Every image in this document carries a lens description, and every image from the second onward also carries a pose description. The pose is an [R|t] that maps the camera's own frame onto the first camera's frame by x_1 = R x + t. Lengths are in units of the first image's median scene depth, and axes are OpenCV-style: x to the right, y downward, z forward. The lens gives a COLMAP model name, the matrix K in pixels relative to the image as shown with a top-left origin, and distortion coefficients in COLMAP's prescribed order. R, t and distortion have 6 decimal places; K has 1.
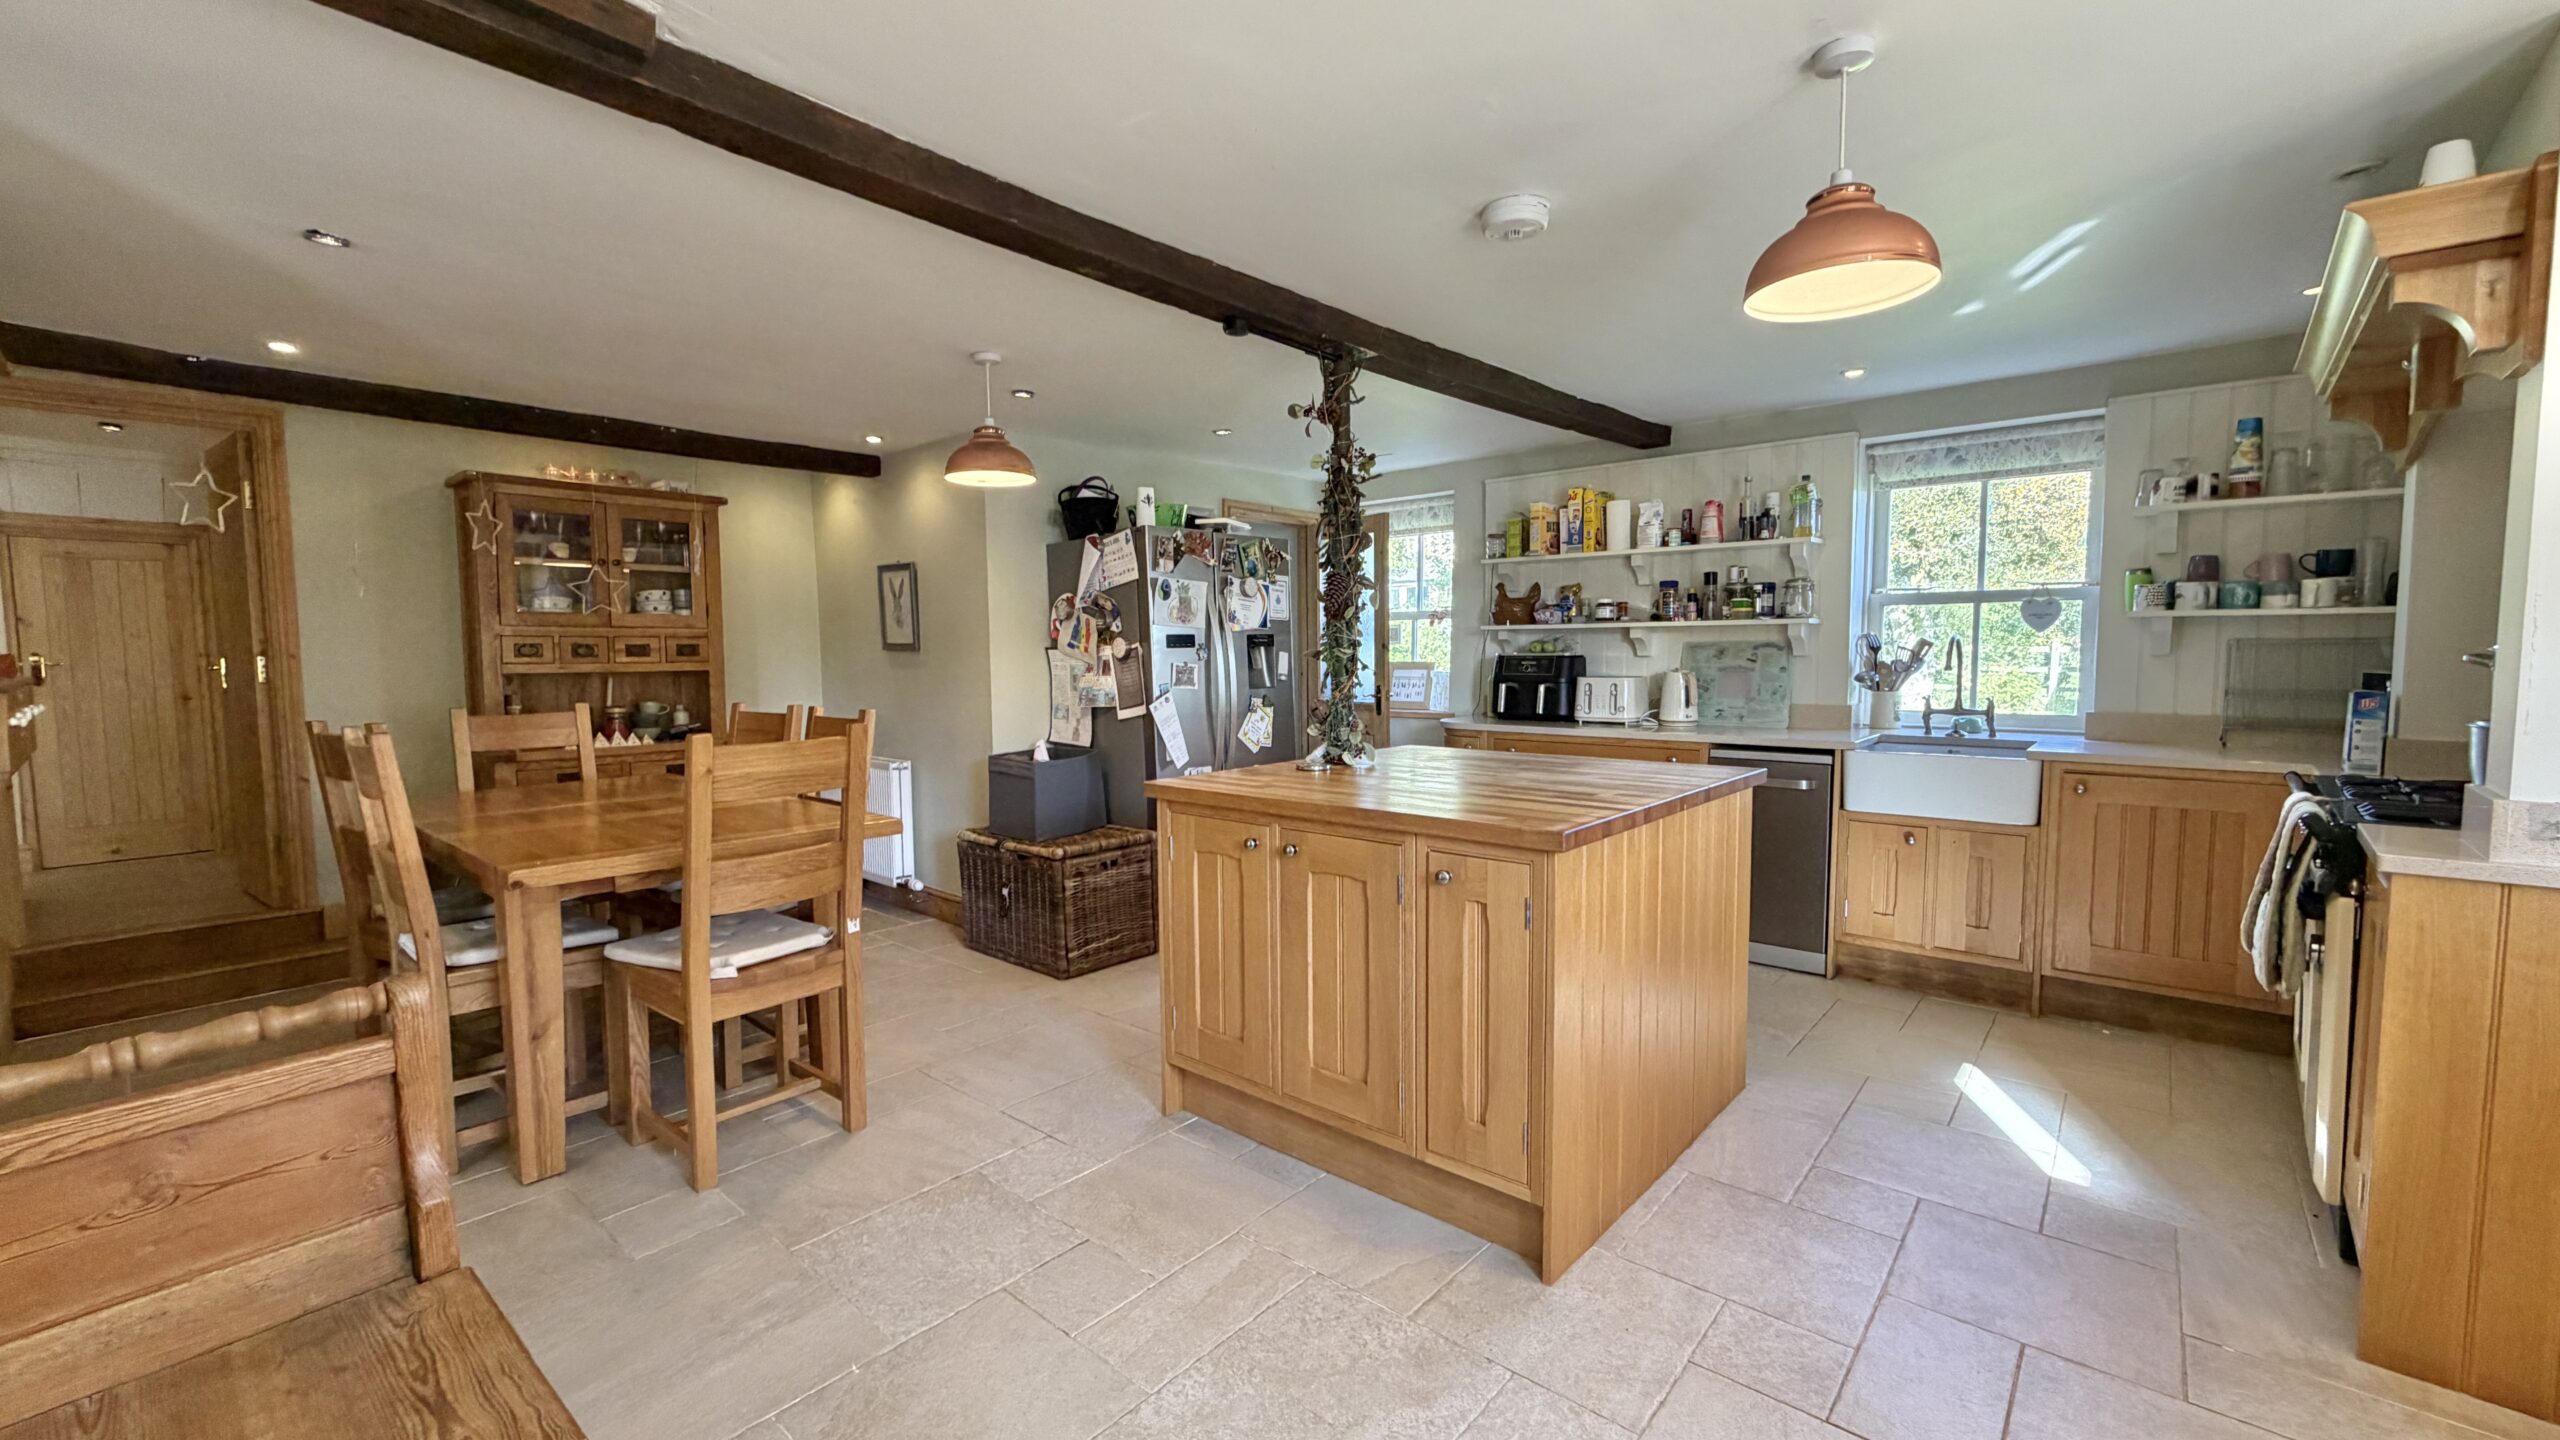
lens RADIAL K [[1021.1, 0, 1280.0], [0, 1021.1, 720.0], [0, 0, 1]] dist [0.000330, 0.000156]
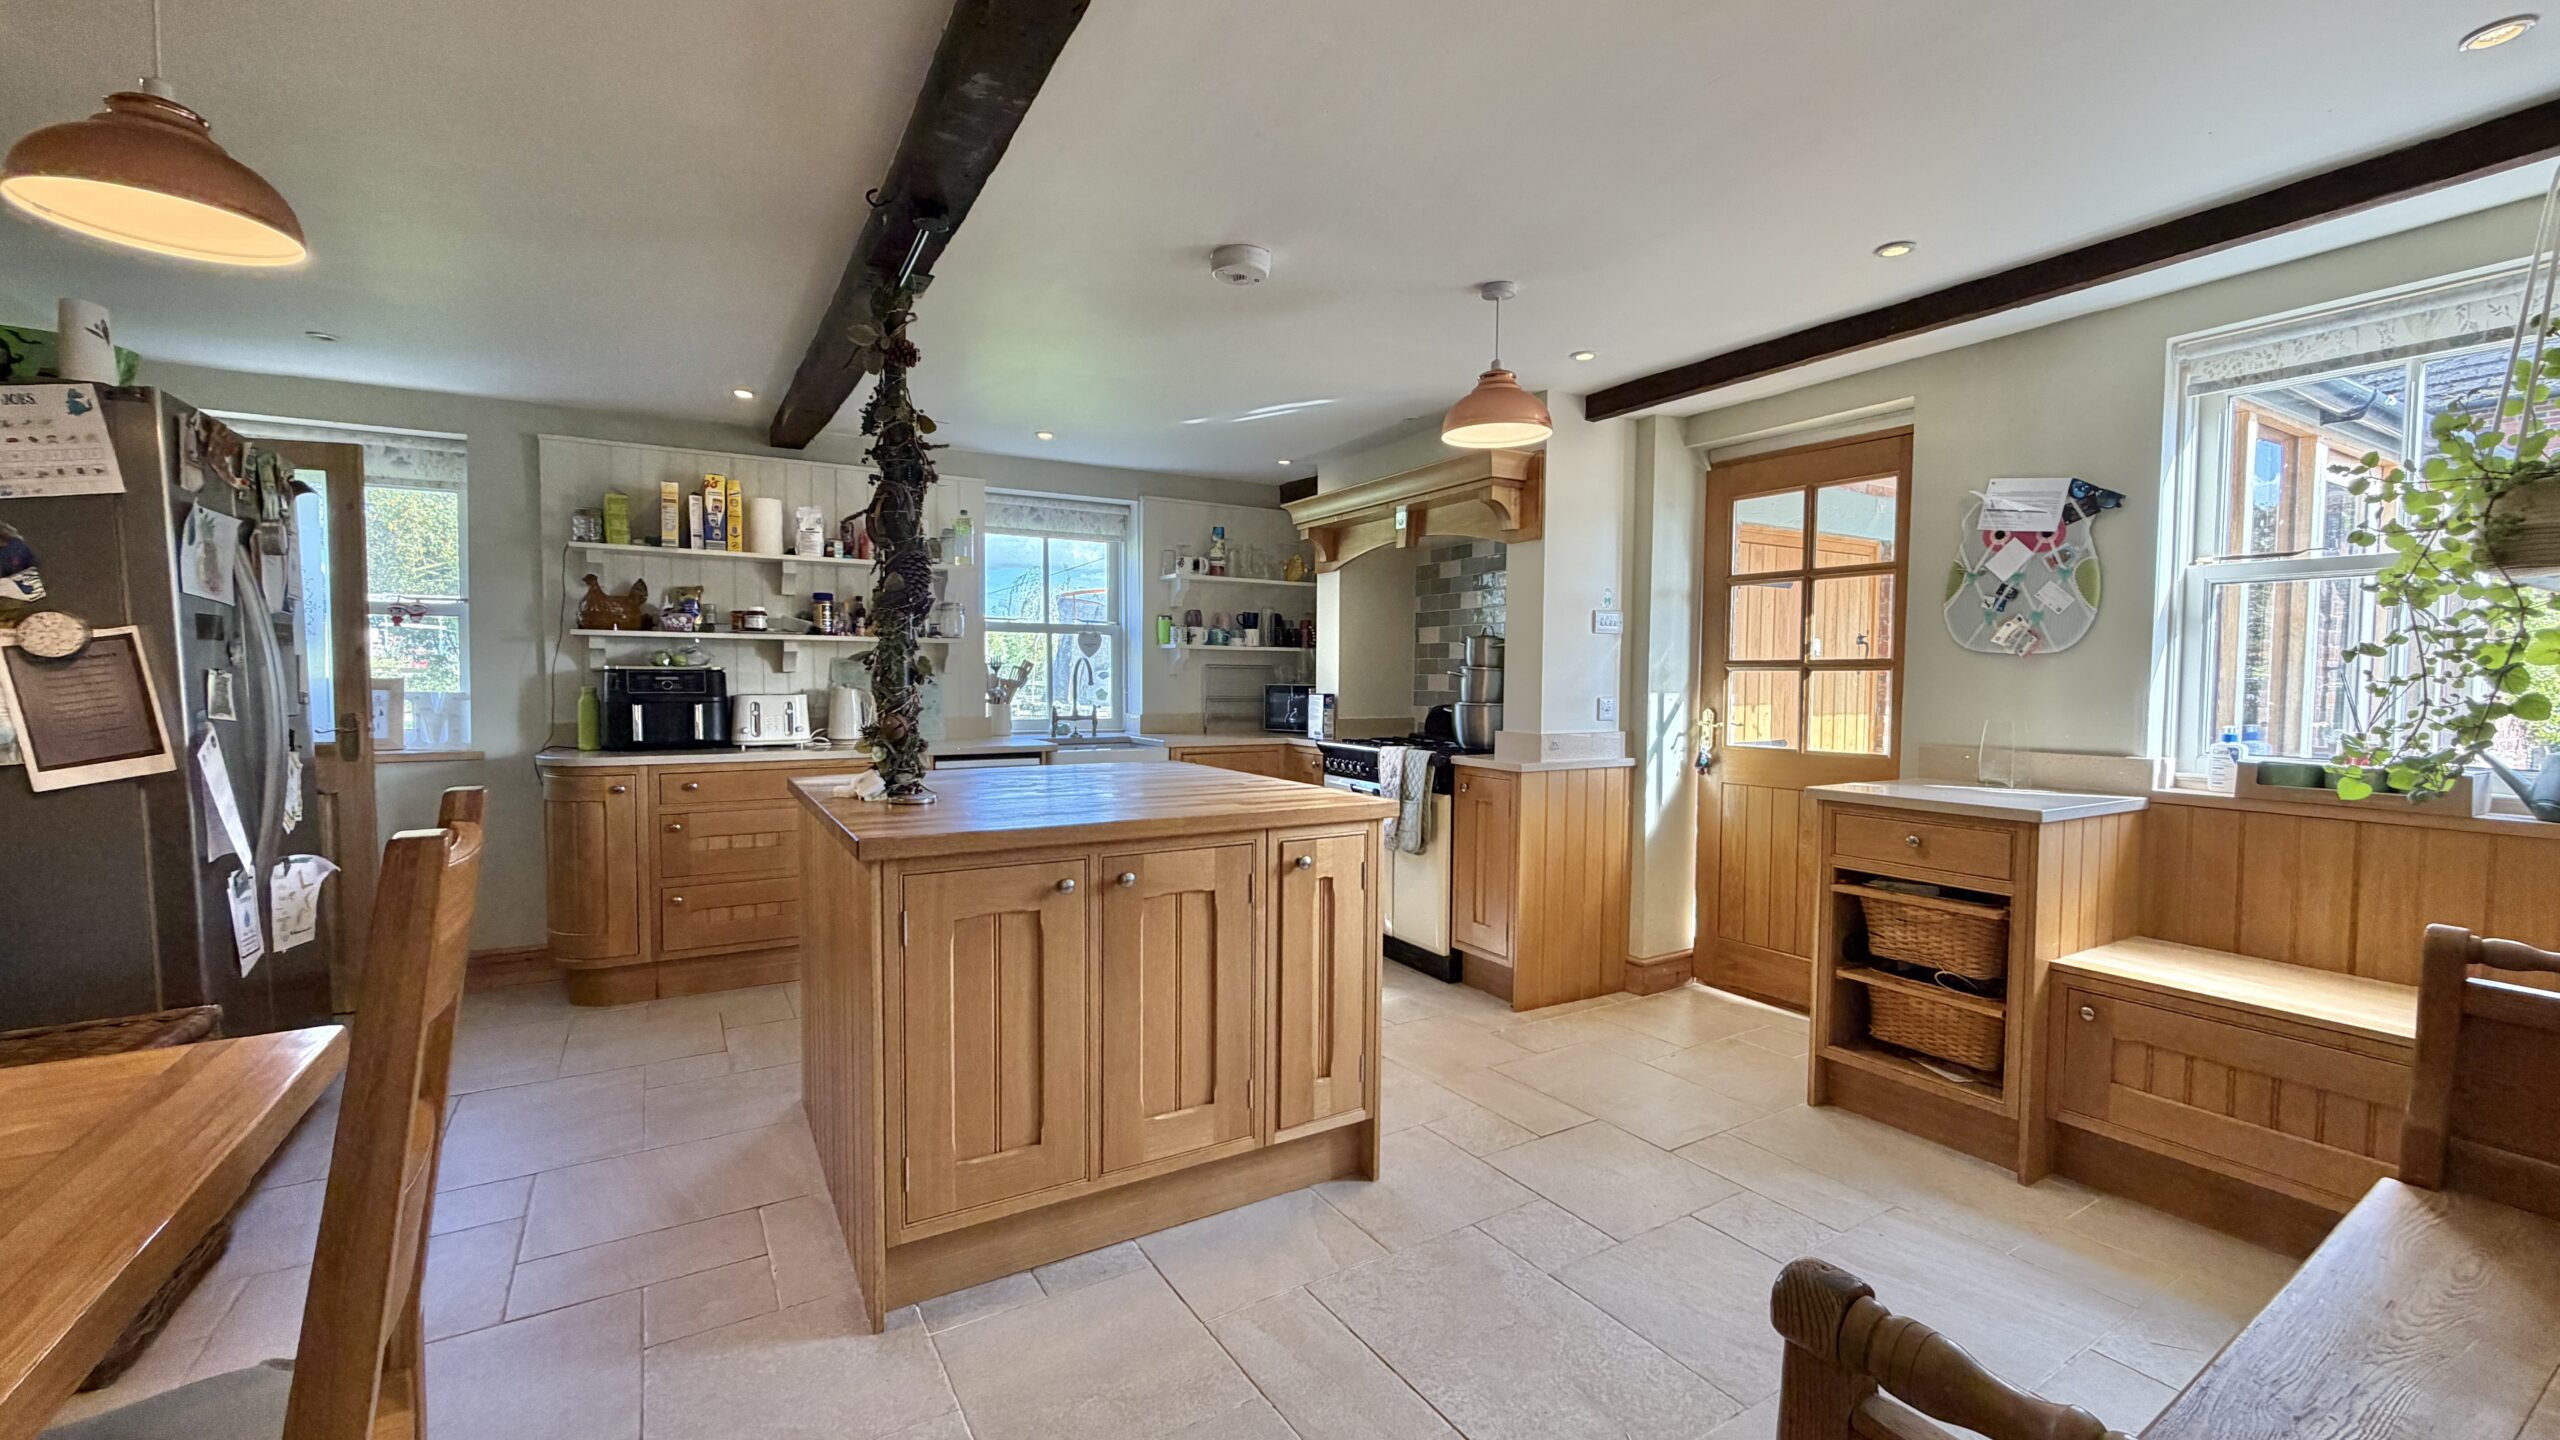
lens RADIAL K [[1013.3, 0, 1280.0], [0, 1013.3, 720.0], [0, 0, 1]] dist [-0.000109, 0.000050]
pose [[0.304753, -0.030553, 0.951941, -0.428545], [0.059755, 0.998130, 0.012905, -0.005581], [-0.950555, 0.052950, 0.306009, 0.342066]]
